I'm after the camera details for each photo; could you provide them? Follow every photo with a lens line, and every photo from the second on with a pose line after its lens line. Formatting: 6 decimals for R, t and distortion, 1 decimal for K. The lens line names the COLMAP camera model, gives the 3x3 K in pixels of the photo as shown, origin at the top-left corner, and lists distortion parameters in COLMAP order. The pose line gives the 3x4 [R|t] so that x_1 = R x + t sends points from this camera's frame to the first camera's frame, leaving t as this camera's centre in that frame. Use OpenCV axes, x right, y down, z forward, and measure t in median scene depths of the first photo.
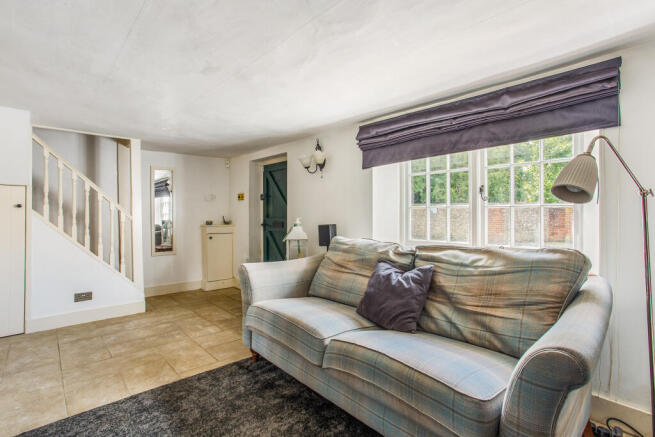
lens RADIAL K [[316.2, 0, 331.7], [0, 316.2, 209.2], [0, 0, 1]] dist [-0.043821, 0.024779]
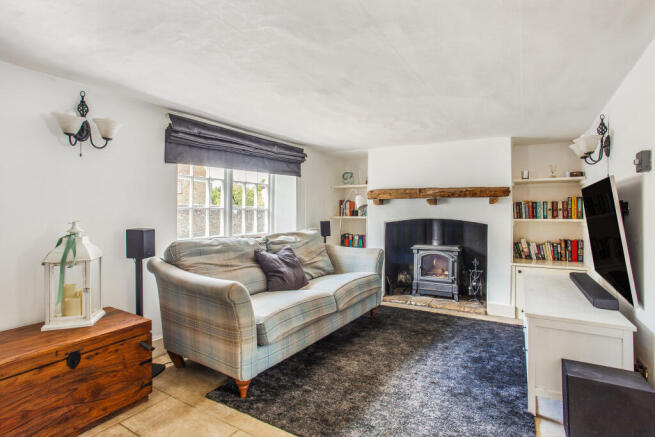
lens RADIAL K [[316.2, 0, 331.7], [0, 316.2, 209.2], [0, 0, 1]] dist [-0.043821, 0.024779]
pose [[-0.245591, 0.010801, 0.969313, -0.974456], [-0.009117, 0.999868, -0.013451, 0.010377], [-0.969331, -0.012141, -0.245460, 0.882253]]
